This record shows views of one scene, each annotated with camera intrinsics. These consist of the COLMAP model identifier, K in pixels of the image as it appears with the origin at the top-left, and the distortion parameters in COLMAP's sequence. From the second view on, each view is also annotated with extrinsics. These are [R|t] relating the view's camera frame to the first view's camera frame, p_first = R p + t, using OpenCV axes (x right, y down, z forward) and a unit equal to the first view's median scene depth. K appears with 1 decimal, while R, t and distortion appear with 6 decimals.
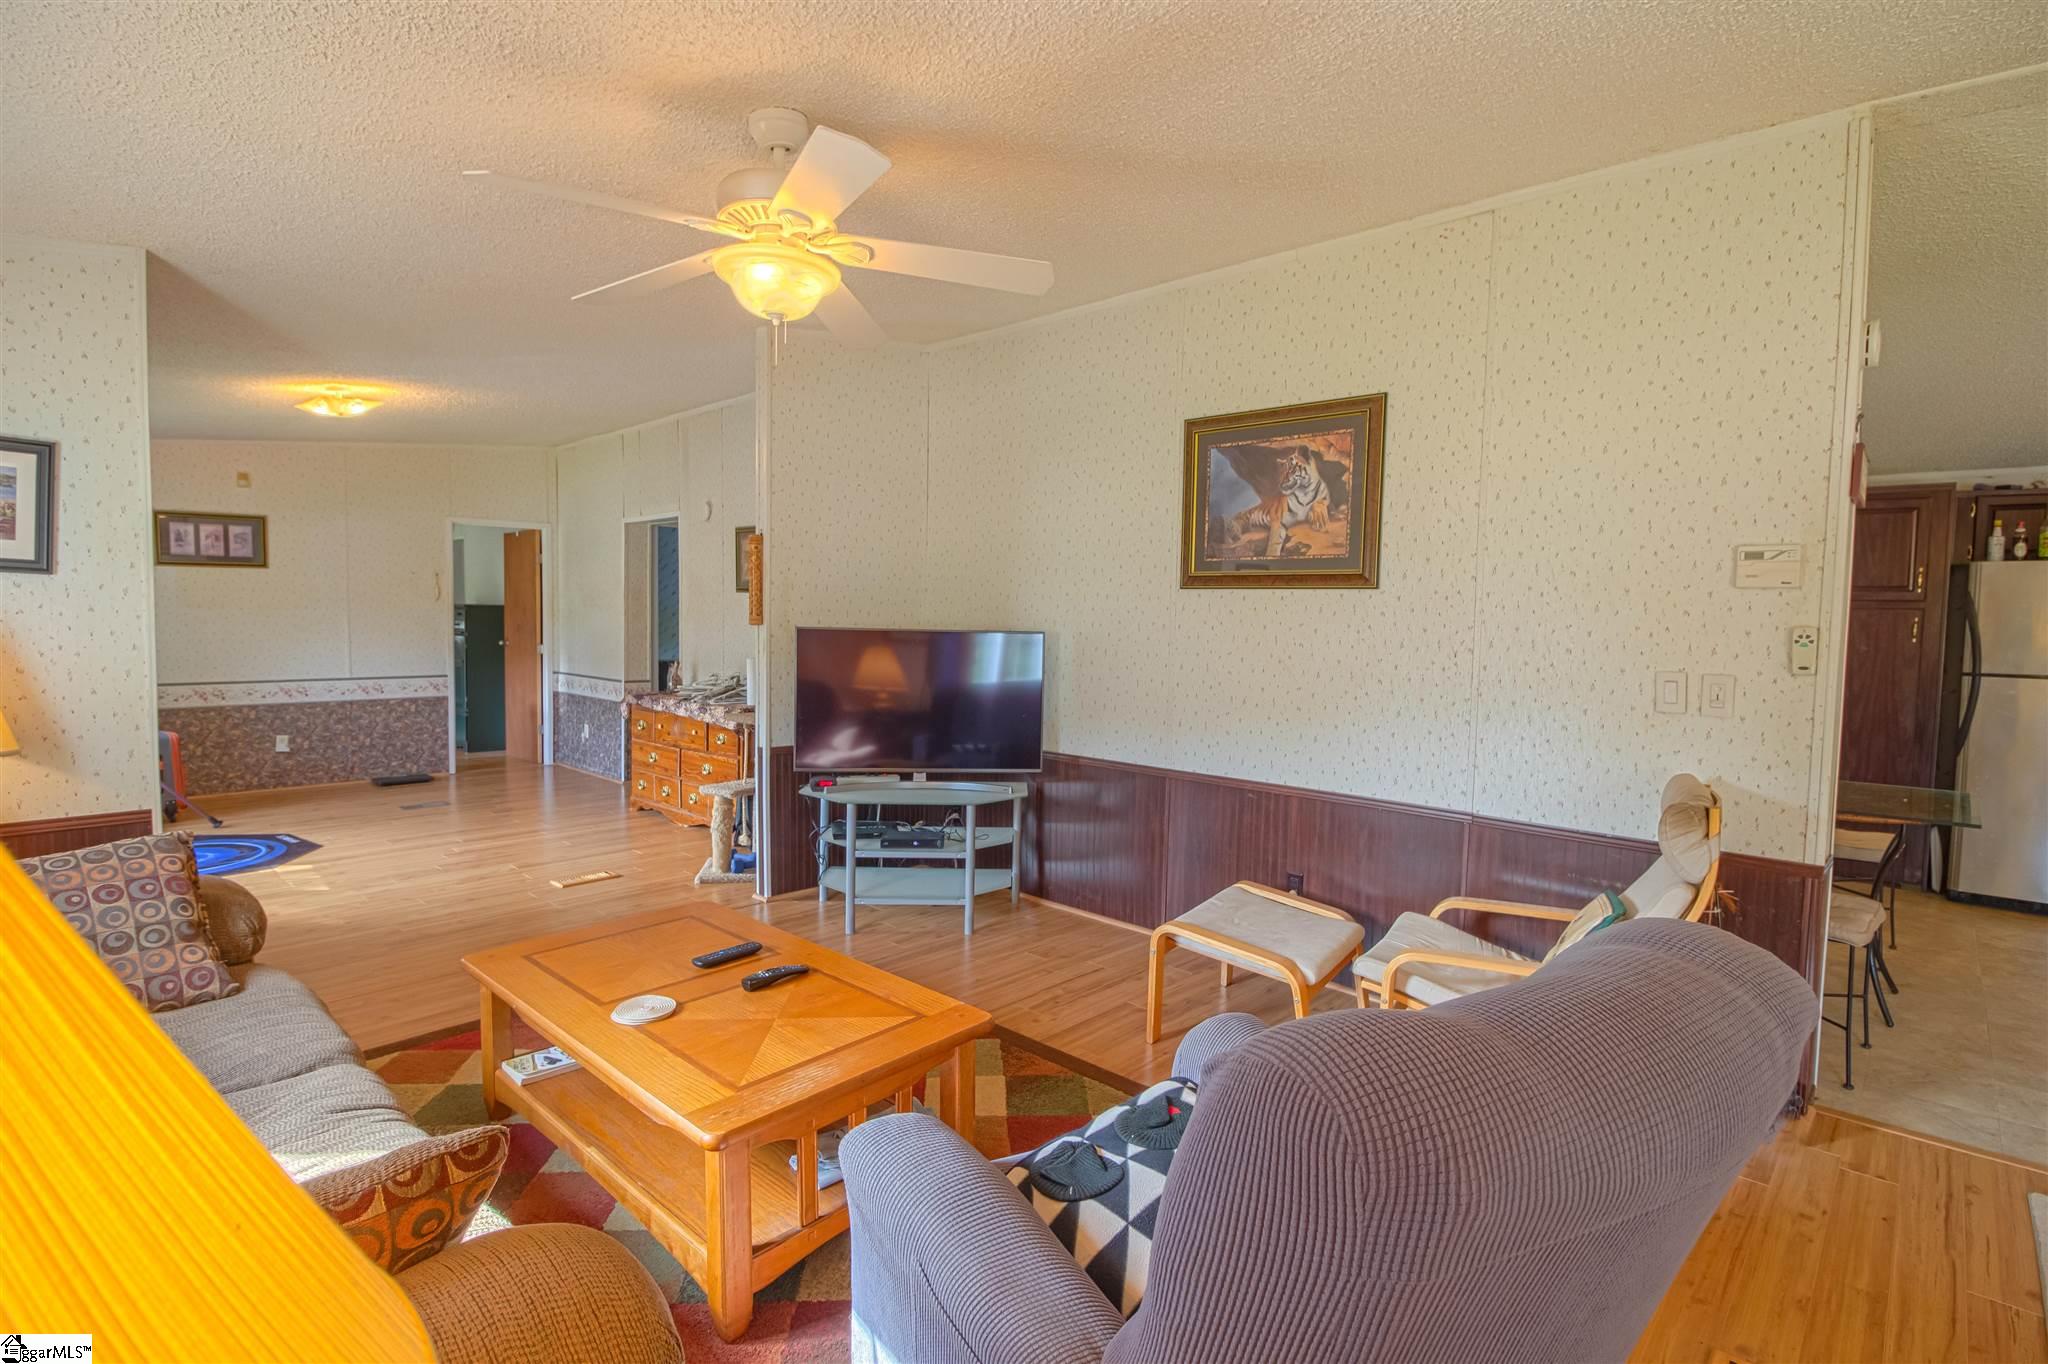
lens RADIAL K [[980.5, 0, 1046.4], [0, 980.5, 680.4], [0, 0, 1]] dist [-0.002201, -0.012604]
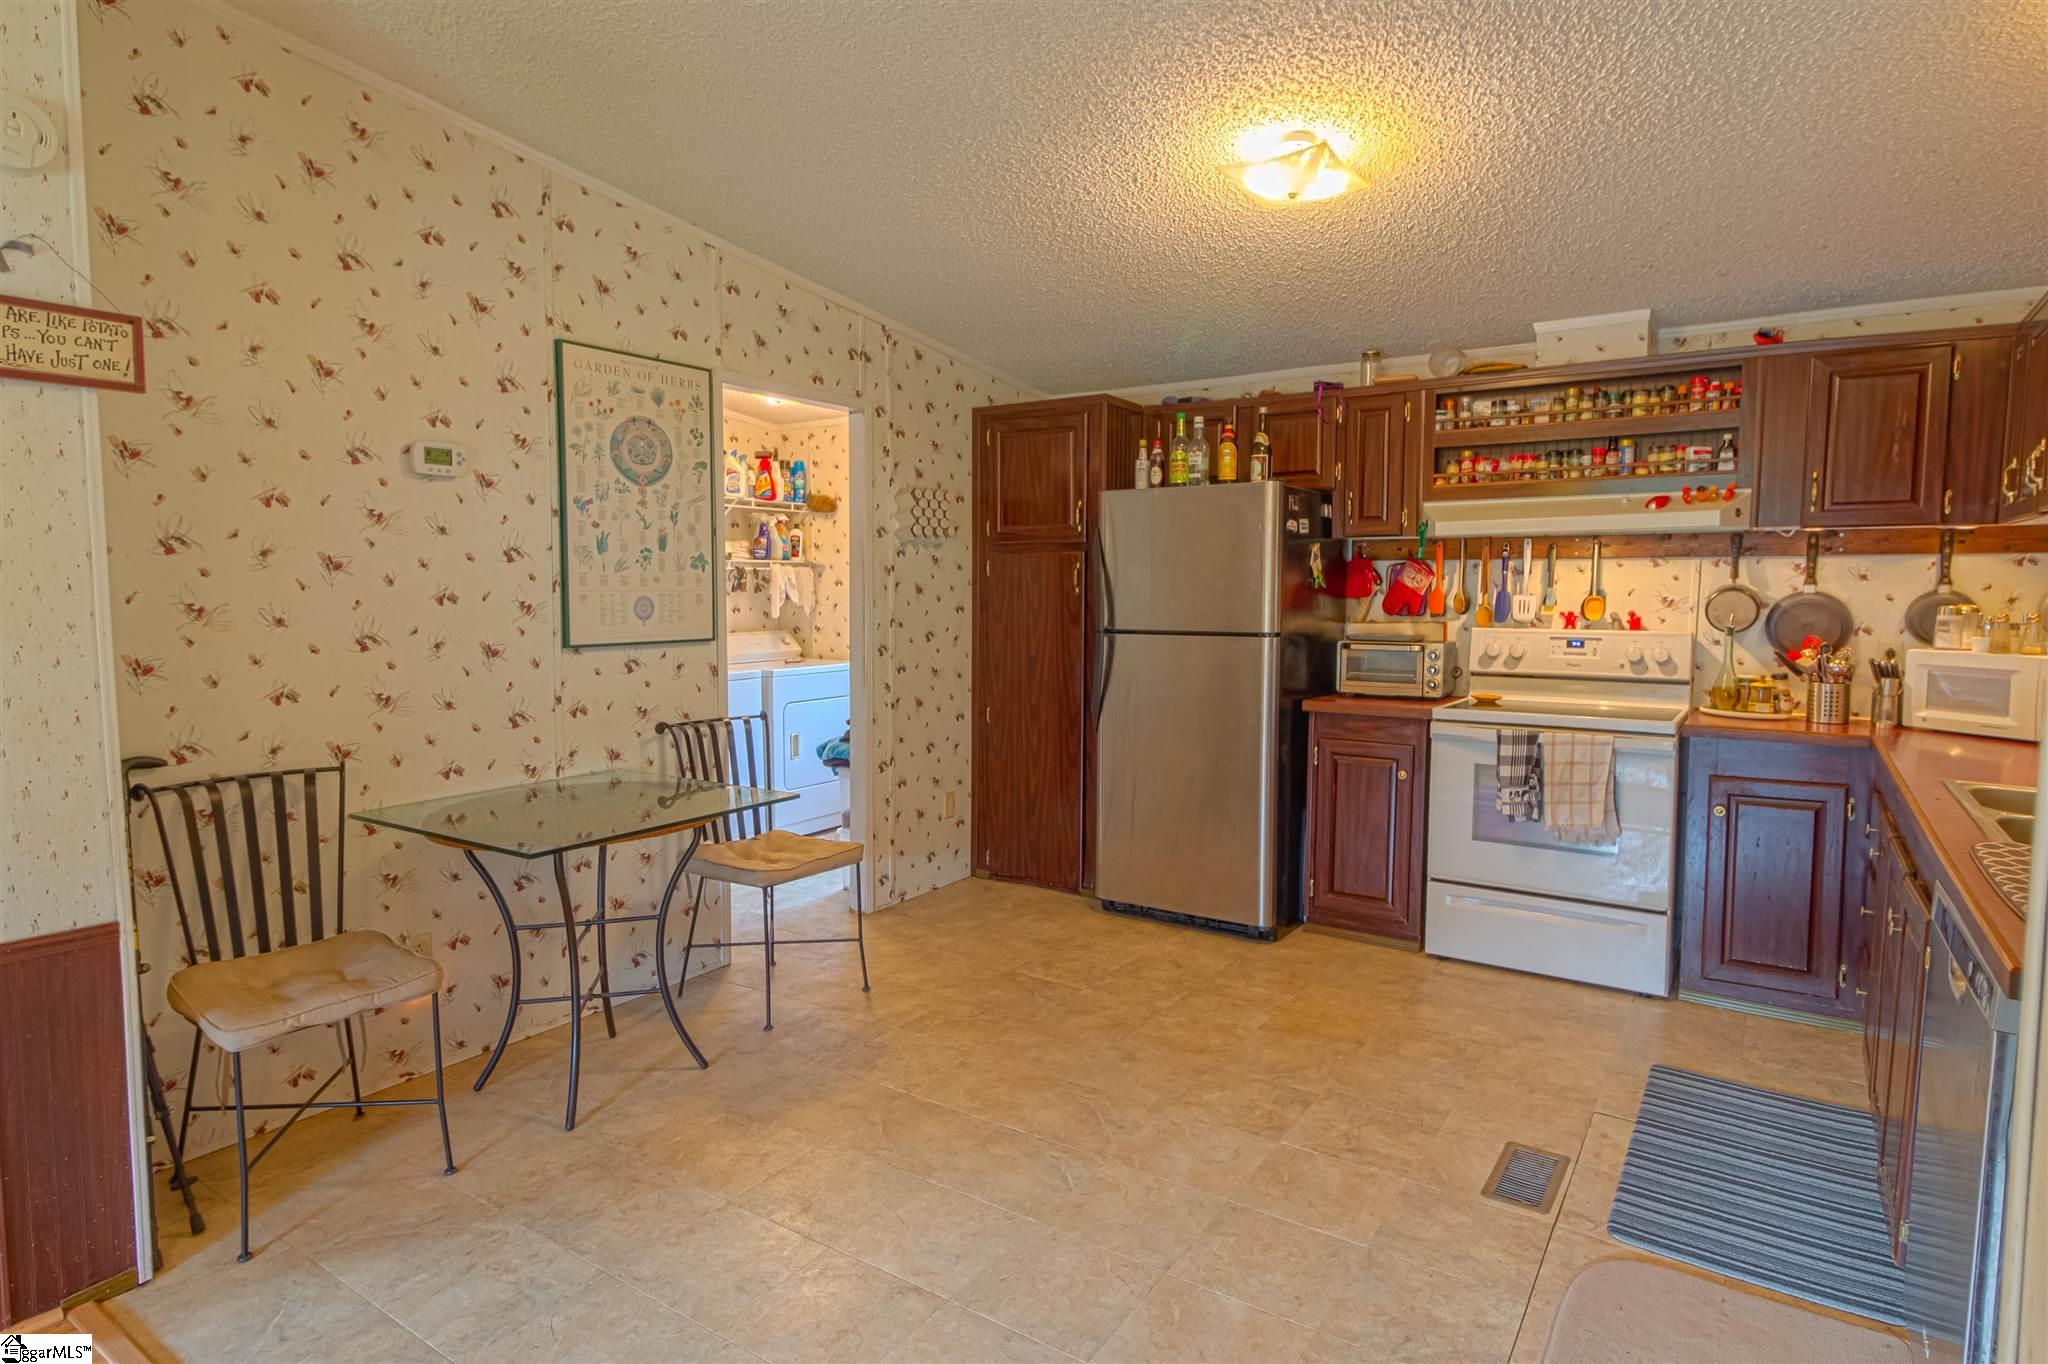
lens RADIAL K [[1102.3, 0, 1021.1], [0, 1102.3, 666.8], [0, 0, 1]] dist [0.002623, -0.000898]
pose [[0.989024, -0.029258, 0.144831, 0.716704], [0.027182, 0.999498, 0.016292, 0.006400], [-0.145235, -0.012177, 0.989322, 0.095114]]
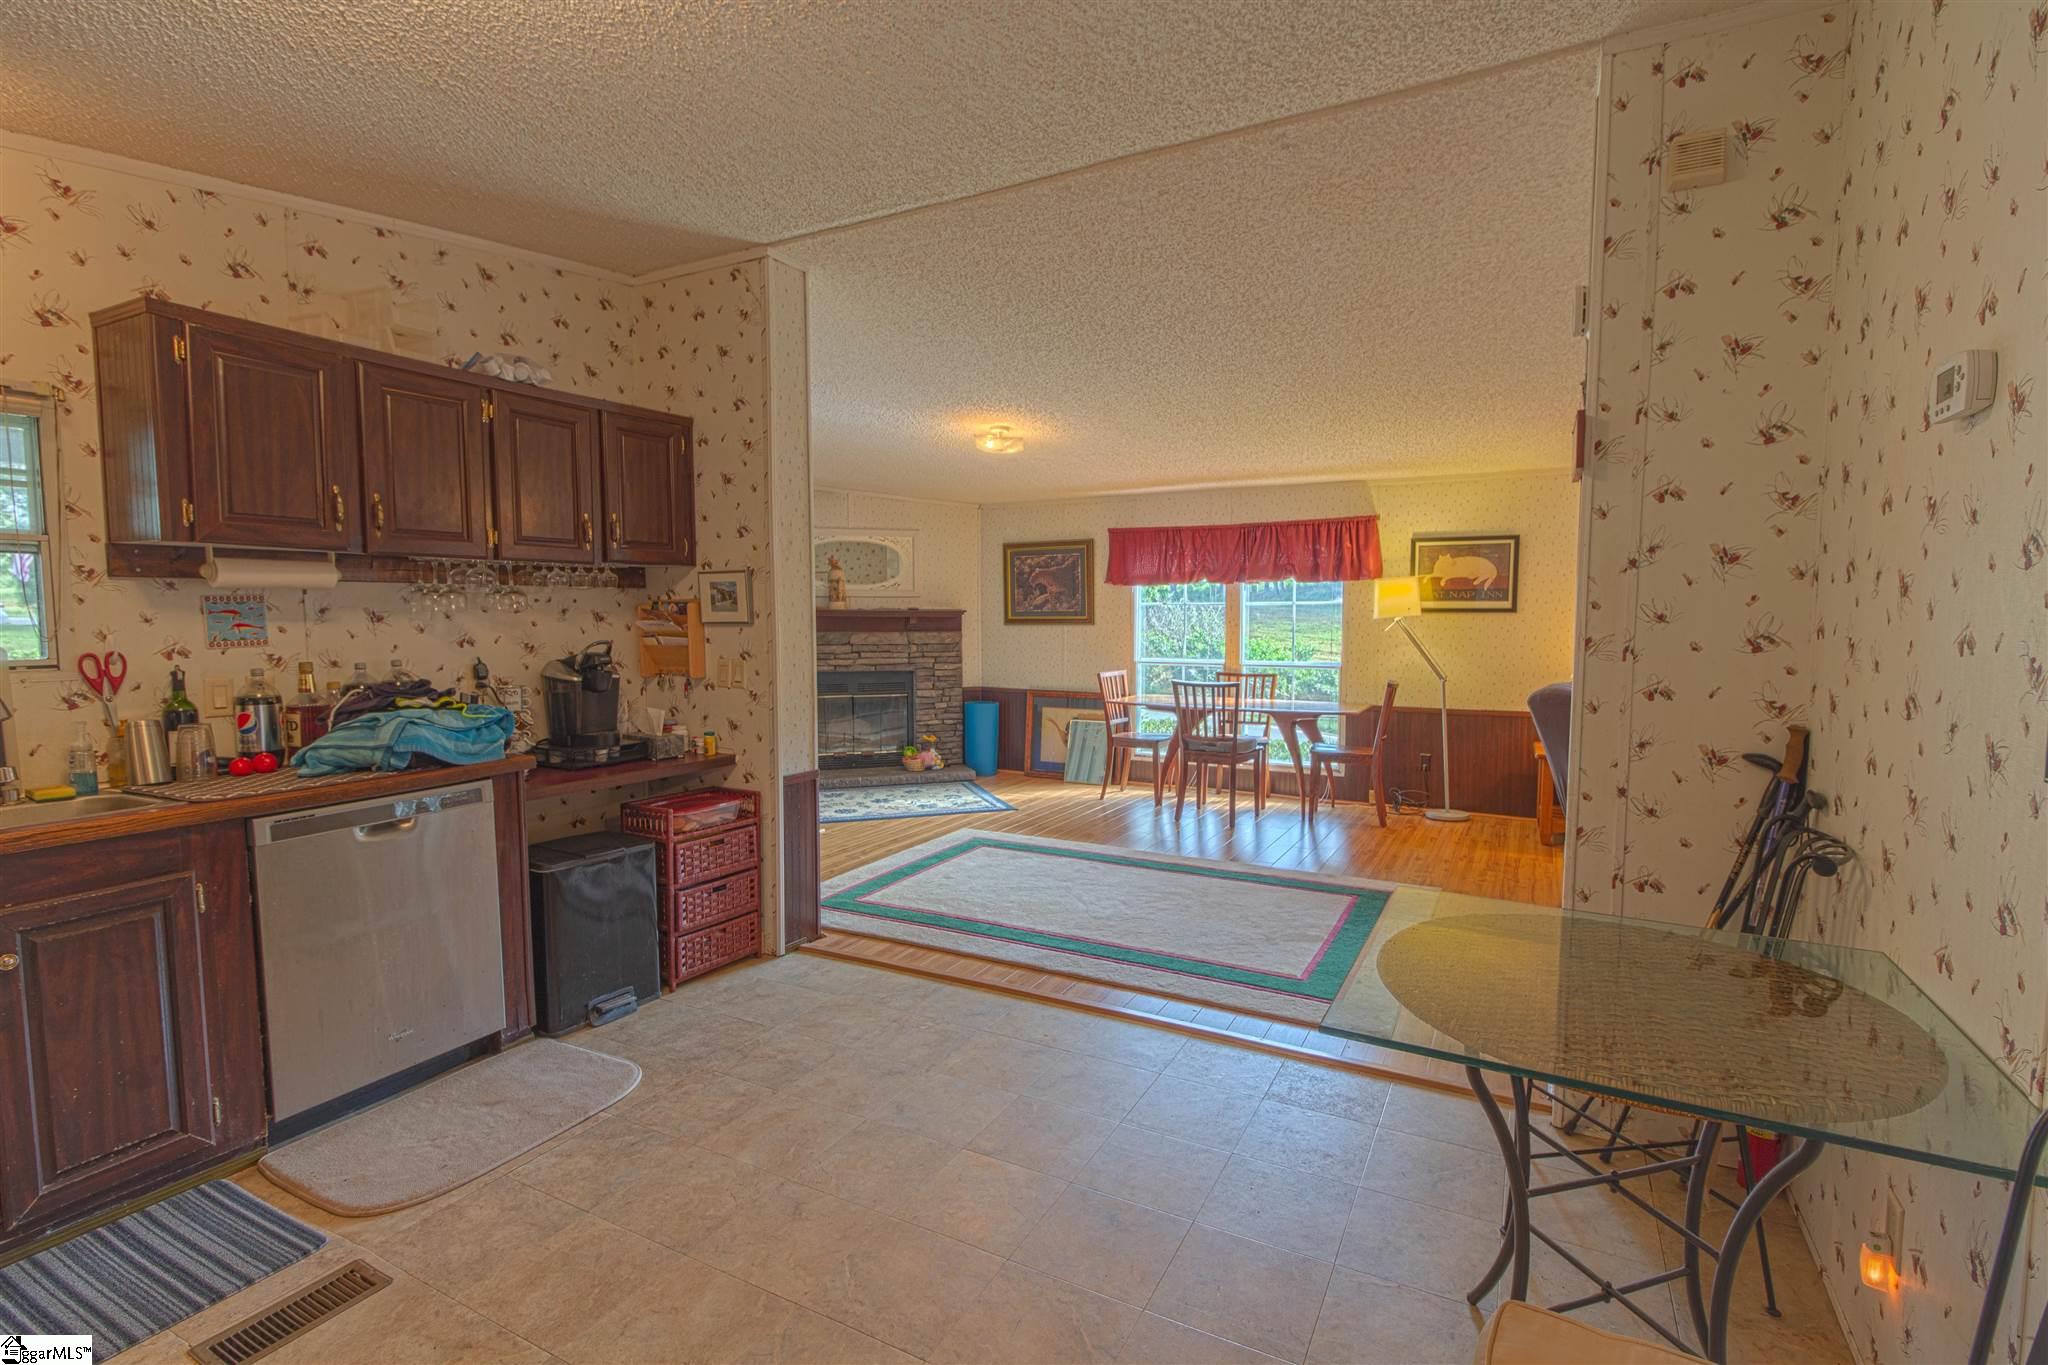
lens RADIAL K [[951.5, 0, 1041.0], [0, 951.5, 678.8], [0, 0, 1]] dist [0.017675, -0.011232]
pose [[-0.966199, -0.002841, -0.257782, 0.827575], [-0.036722, 0.991259, 0.126713, -0.046344], [0.255169, 0.131896, -0.957858, 0.936845]]
